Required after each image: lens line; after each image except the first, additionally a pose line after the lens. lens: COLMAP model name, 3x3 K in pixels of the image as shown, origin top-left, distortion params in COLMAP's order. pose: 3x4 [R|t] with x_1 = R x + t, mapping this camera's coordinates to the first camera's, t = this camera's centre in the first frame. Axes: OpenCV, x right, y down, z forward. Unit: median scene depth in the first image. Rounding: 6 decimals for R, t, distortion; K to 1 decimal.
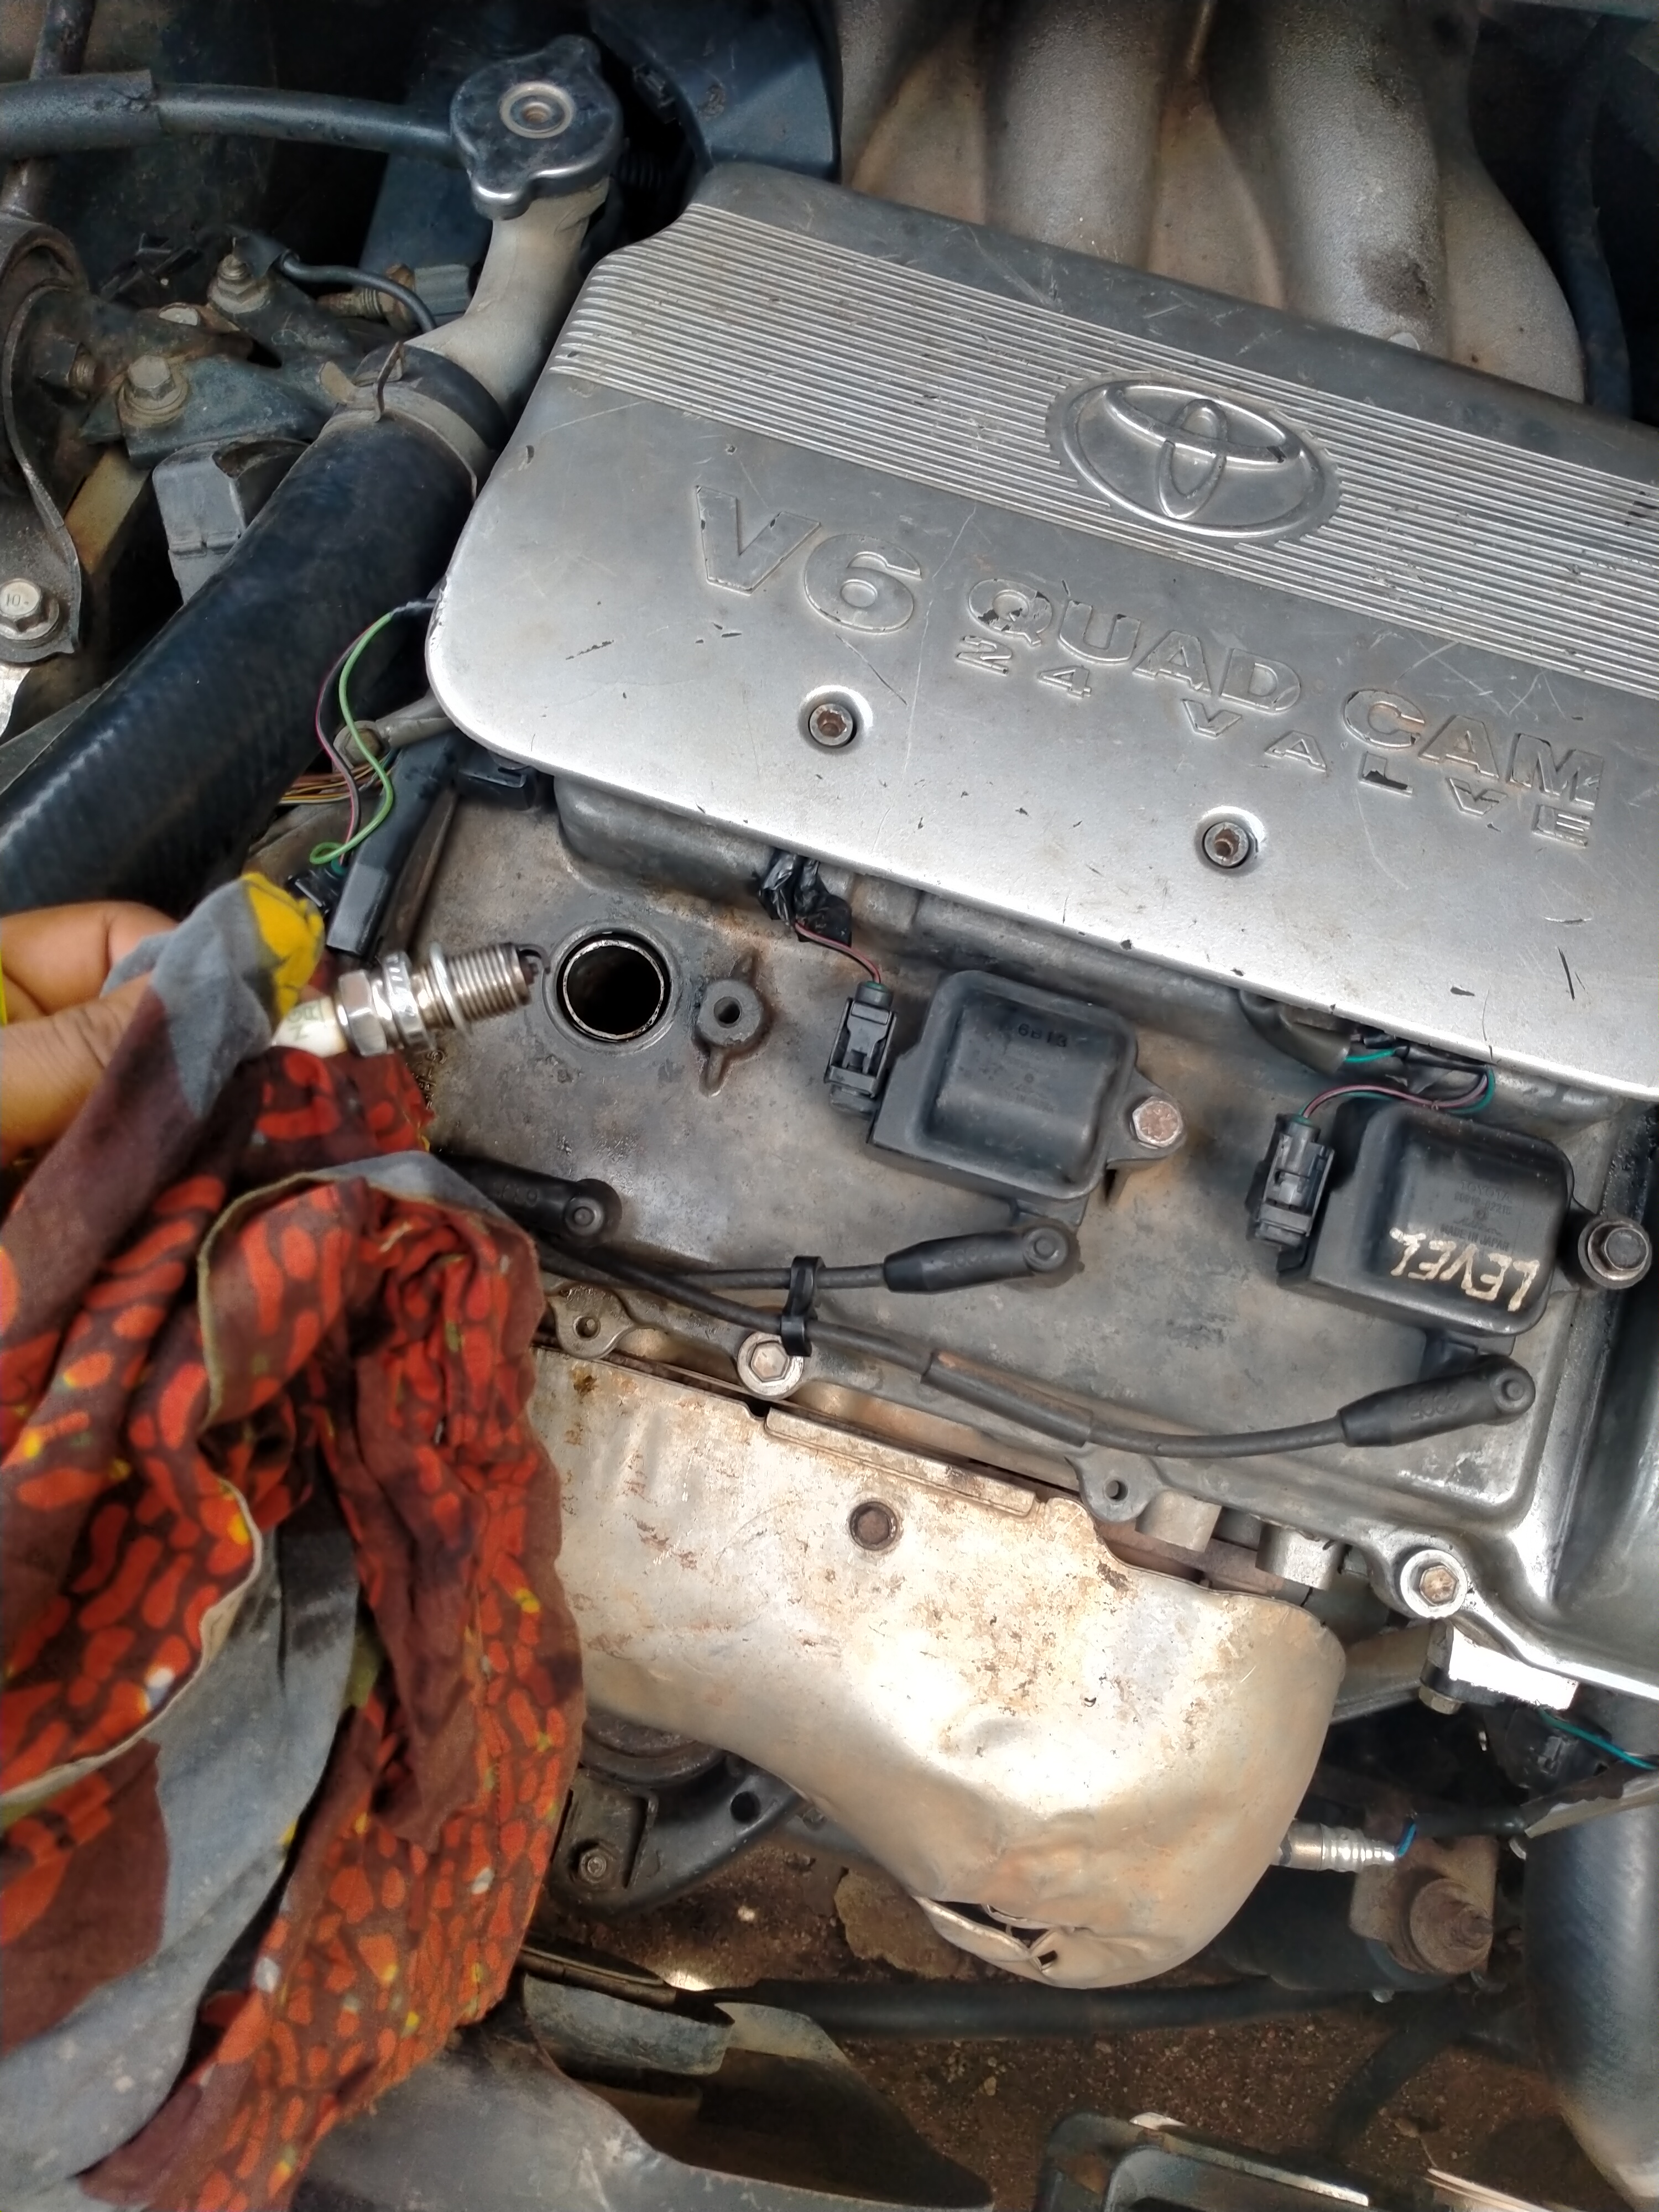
lens RADIAL K [[1839.7, 0, 825.1], [0, 1839.7, 1103.4], [0, 0, 1]] dist [0.087271, -0.210686]
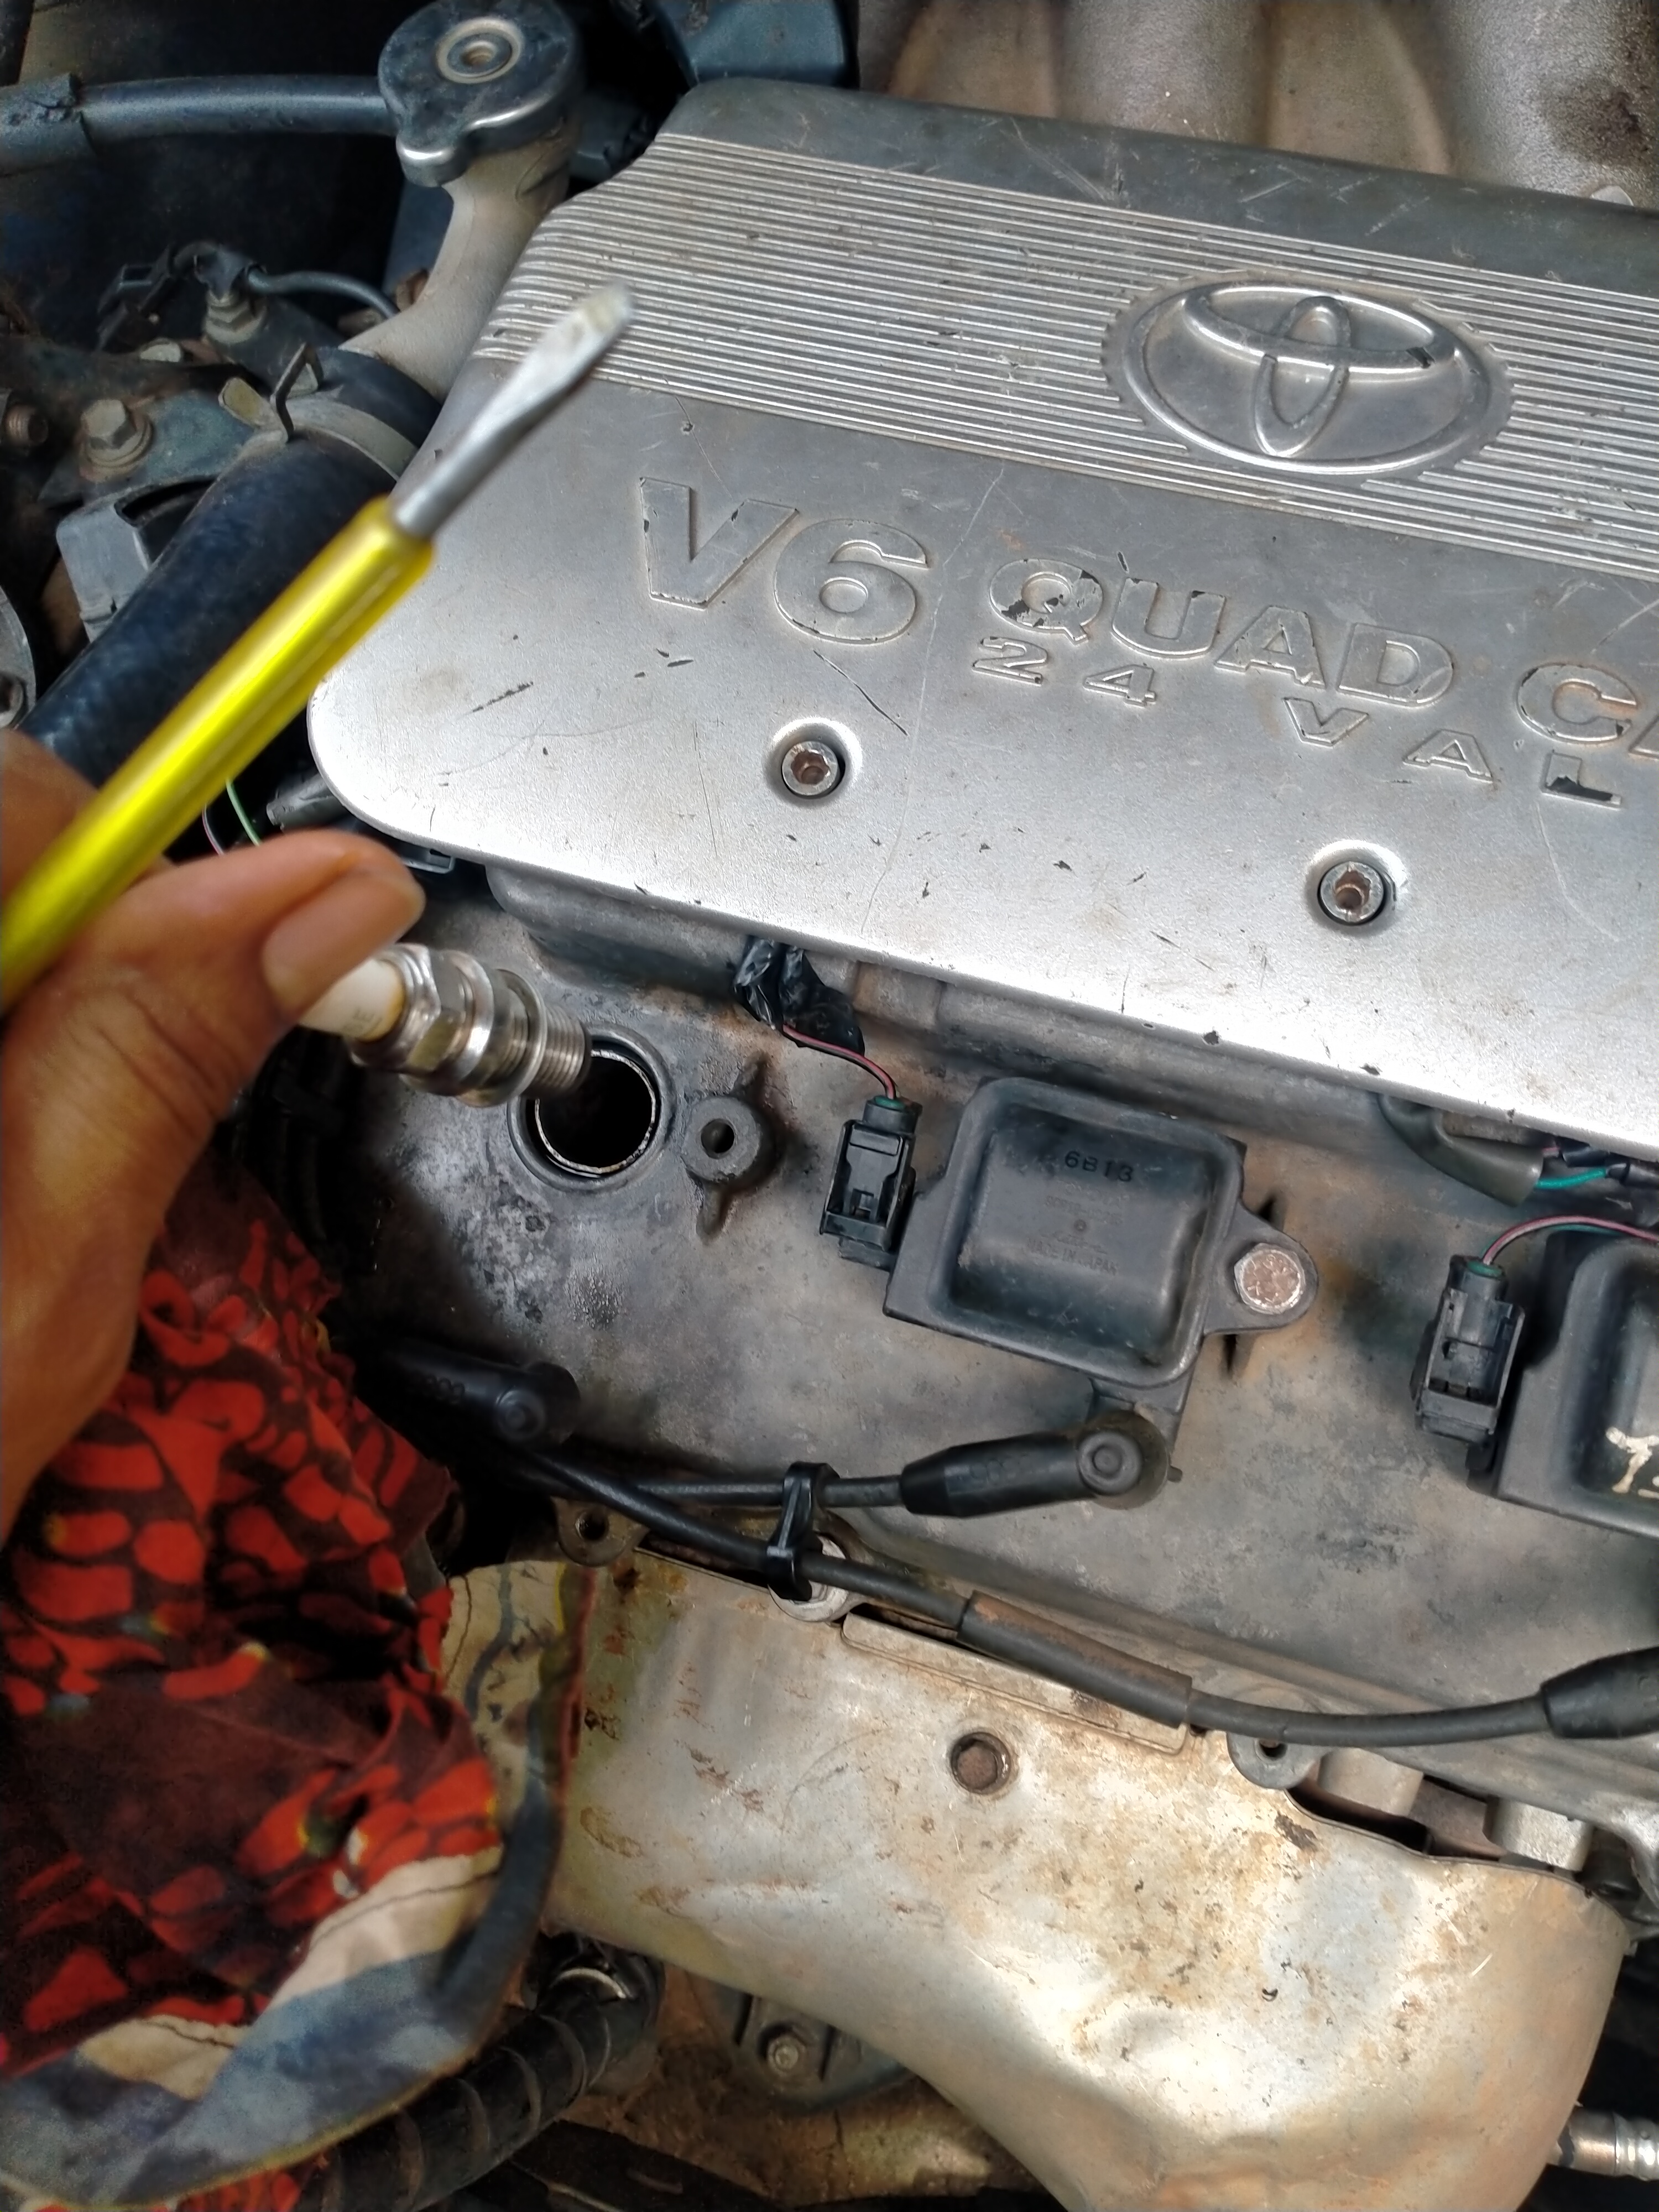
lens RADIAL K [[1842.0, 0, 829.5], [0, 1842.0, 1106.0], [0, 0, 1]] dist [0.063484, -0.165813]
pose [[0.981279, -0.039091, -0.188584, 0.138927], [0.037373, 0.999221, -0.012661, -0.050920], [0.188932, 0.005376, 0.981975, 0.231276]]
